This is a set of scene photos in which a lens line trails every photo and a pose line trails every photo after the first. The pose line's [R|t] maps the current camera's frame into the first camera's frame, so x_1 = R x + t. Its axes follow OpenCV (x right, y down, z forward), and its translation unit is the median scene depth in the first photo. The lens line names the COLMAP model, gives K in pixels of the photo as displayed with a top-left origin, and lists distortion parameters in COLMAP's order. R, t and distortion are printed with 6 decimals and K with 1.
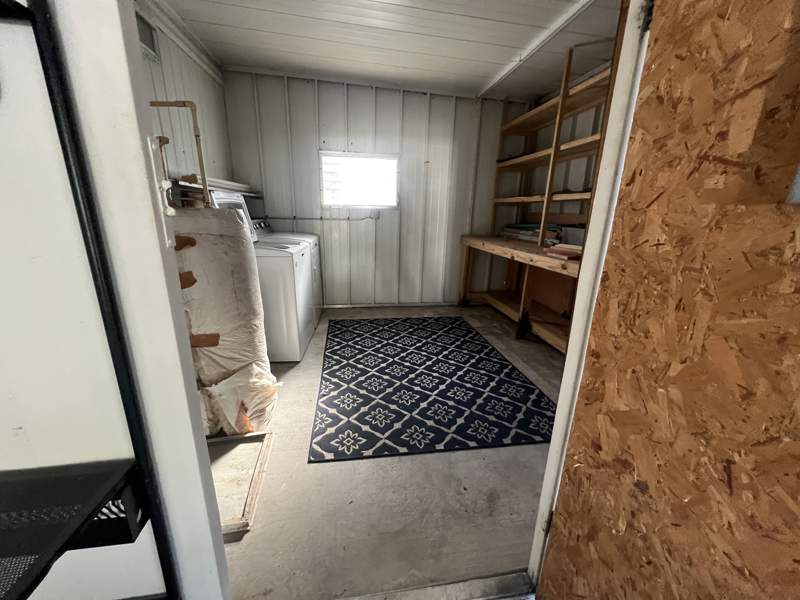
lens RADIAL K [[319.9, 0, 400.0], [0, 319.9, 300.0], [0, 0, 1]] dist [0.000527, 0.000079]
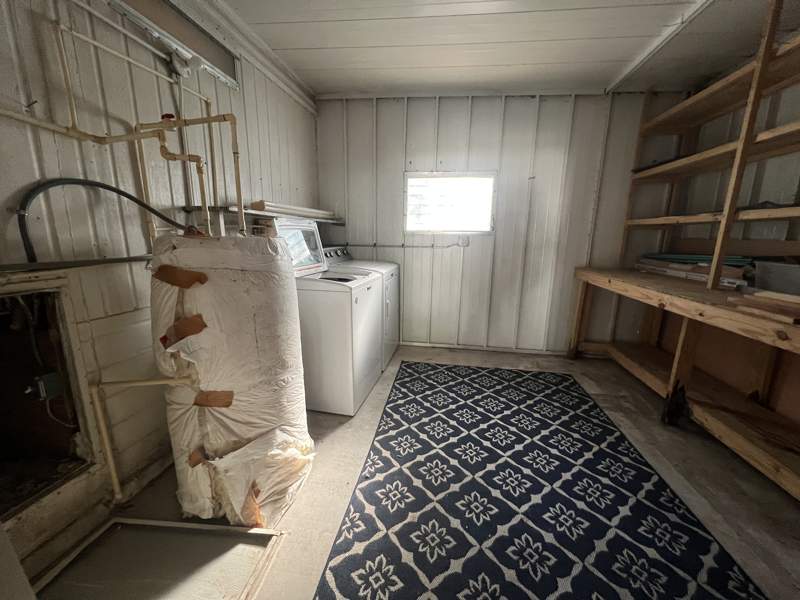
lens RADIAL K [[319.9, 0, 400.0], [0, 319.9, 300.0], [0, 0, 1]] dist [0.000527, 0.000079]
pose [[0.952623, 0.052951, -0.299510, 0.030519], [-0.075381, 0.995110, -0.063830, -0.055892], [0.294666, 0.083383, 0.951956, 0.190715]]
